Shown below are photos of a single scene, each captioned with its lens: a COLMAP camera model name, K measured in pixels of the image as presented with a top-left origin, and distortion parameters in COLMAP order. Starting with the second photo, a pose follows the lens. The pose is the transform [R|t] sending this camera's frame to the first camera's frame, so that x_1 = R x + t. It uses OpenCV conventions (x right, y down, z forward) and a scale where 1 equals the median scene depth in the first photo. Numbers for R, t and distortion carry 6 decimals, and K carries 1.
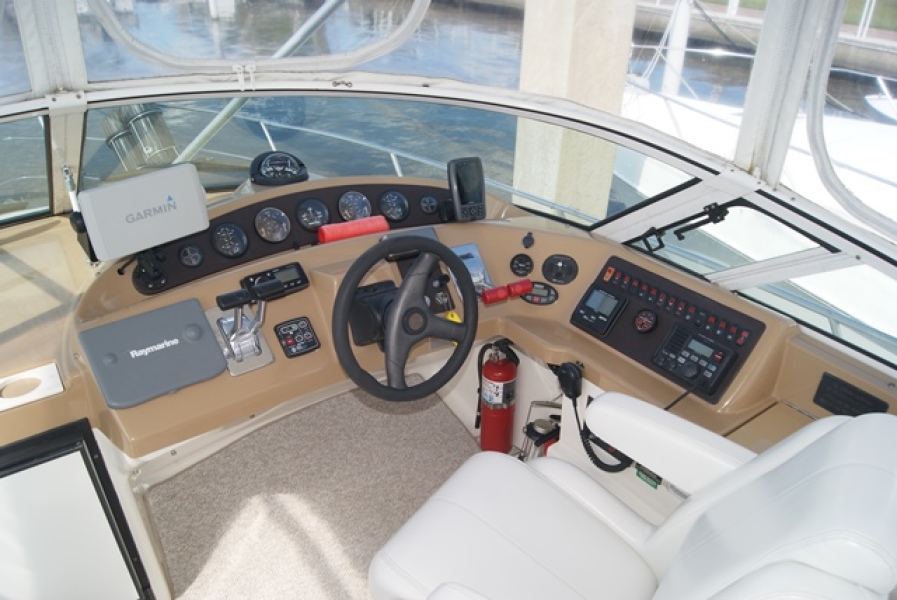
lens RADIAL K [[703.1, 0, 435.2], [0, 703.1, 368.5], [0, 0, 1]] dist [-0.076416, 0.011957]
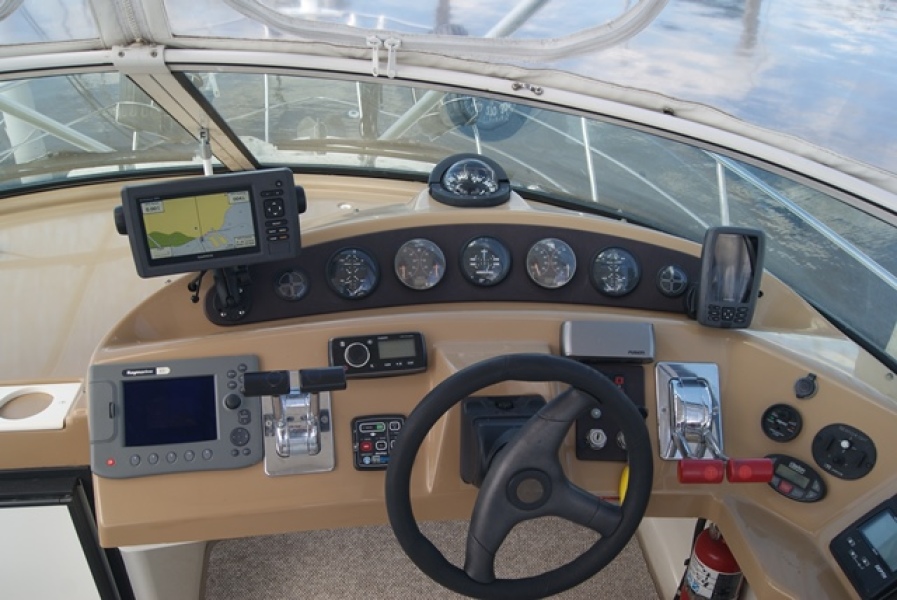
lens RADIAL K [[813.0, 0, 437.5], [0, 813.0, 368.9], [0, 0, 1]] dist [-0.062013, -0.008723]
pose [[0.877043, 0.283681, -0.387713, 0.136971], [-0.277464, 0.957939, 0.073254, -0.185296], [0.392186, 0.043330, 0.918865, 0.291799]]
